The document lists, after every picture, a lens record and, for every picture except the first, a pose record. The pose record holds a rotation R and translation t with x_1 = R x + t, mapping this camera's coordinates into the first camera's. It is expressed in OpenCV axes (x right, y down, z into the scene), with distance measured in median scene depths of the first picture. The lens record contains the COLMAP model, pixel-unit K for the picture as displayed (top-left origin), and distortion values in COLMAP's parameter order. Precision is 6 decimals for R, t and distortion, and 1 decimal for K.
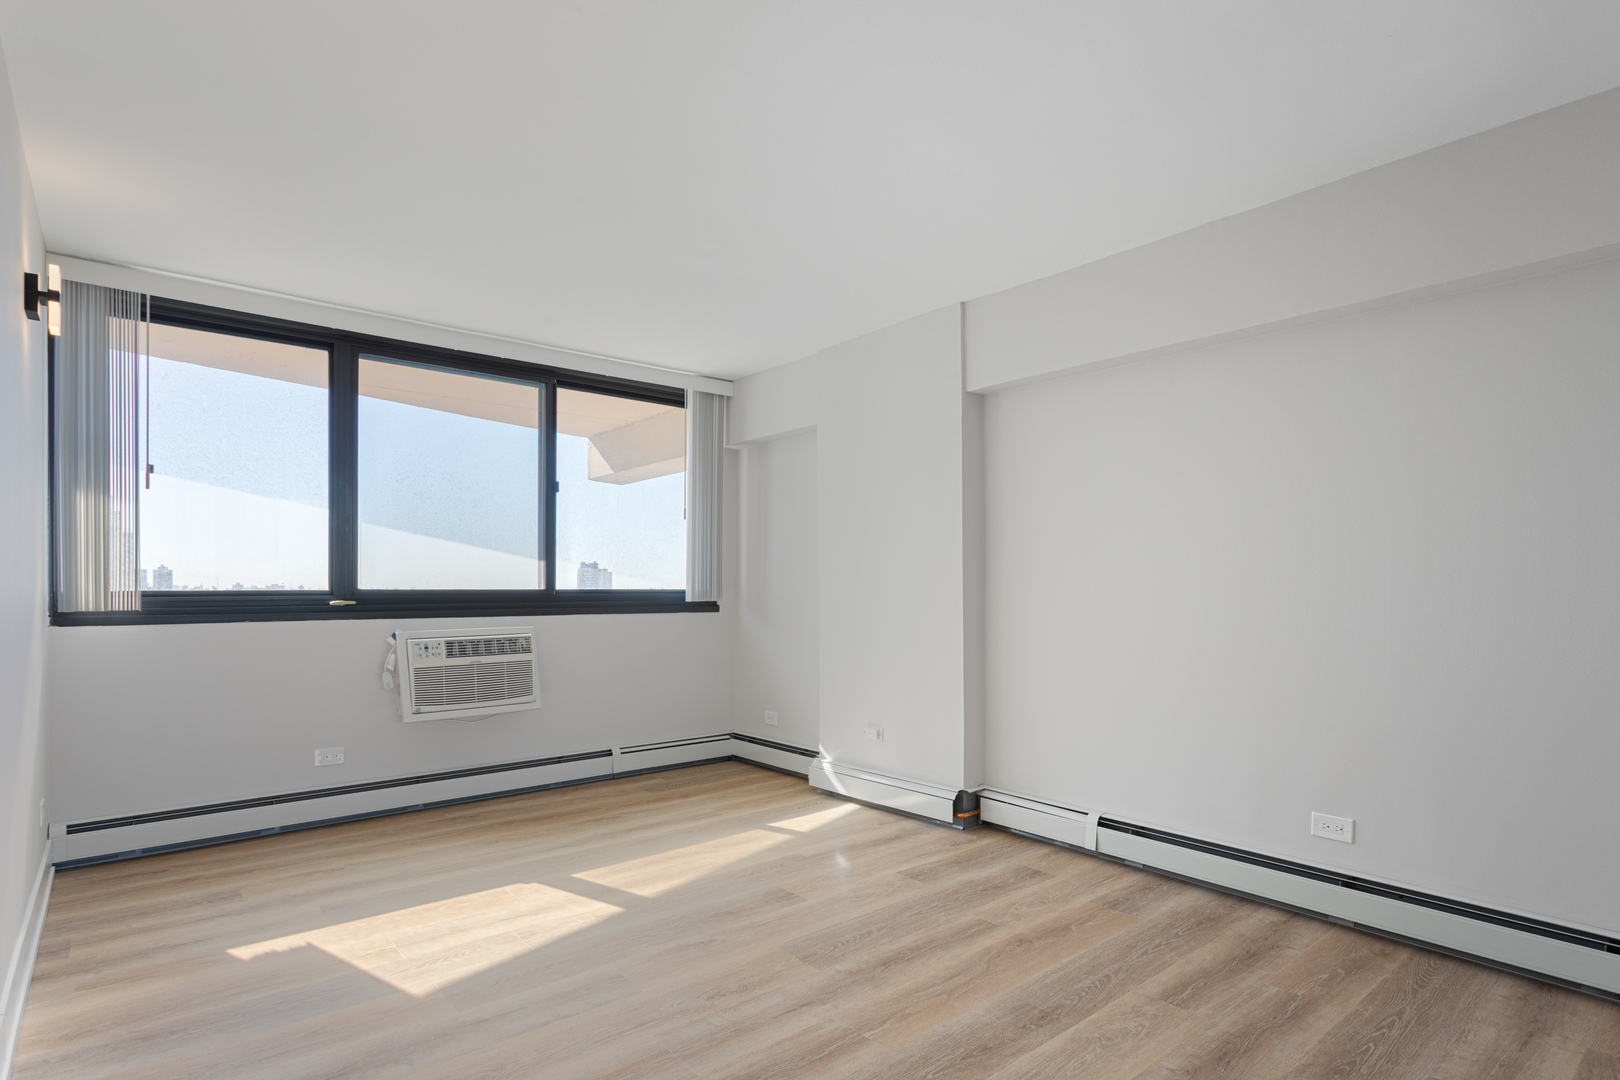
lens RADIAL K [[821.9, 0, 810.4], [0, 821.9, 592.5], [0, 0, 1]] dist [-0.000412, 0.000178]
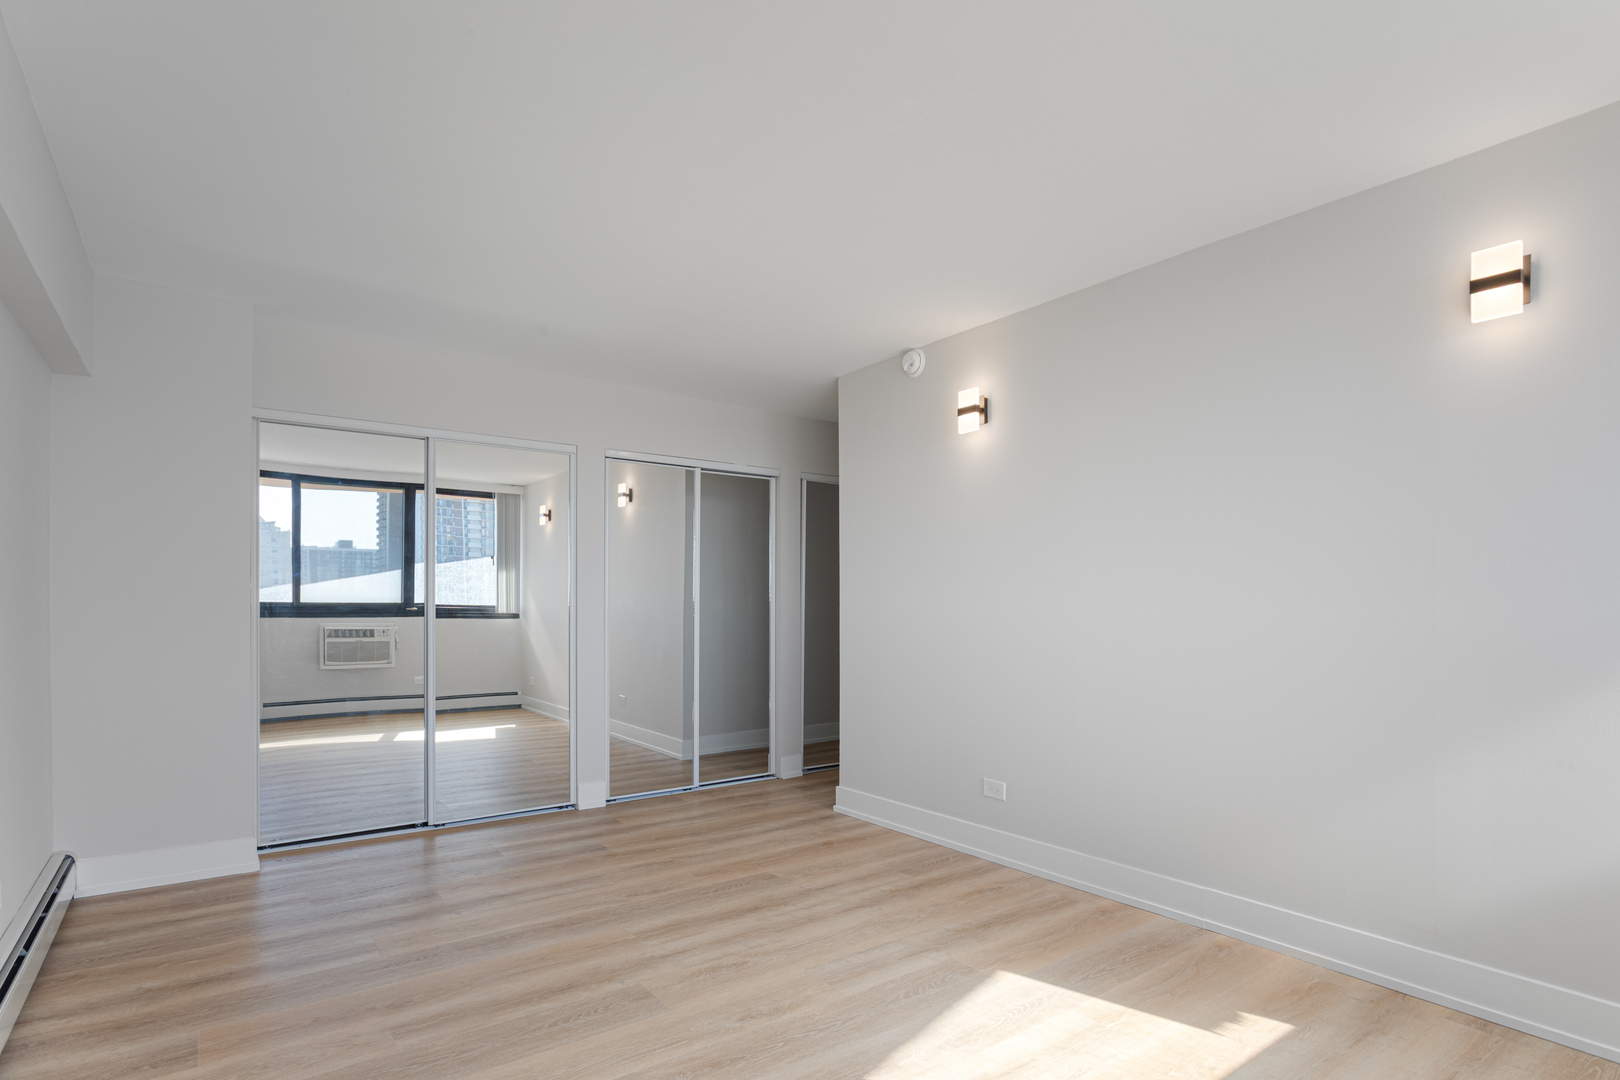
lens RADIAL K [[821.9, 0, 810.4], [0, 821.9, 592.5], [0, 0, 1]] dist [-0.000412, 0.000178]
pose [[-0.998494, 0.000163, 0.054866, -0.257289], [-0.000021, 0.999994, -0.003348, -0.025486], [-0.054867, -0.003344, -0.998488, 1.999735]]
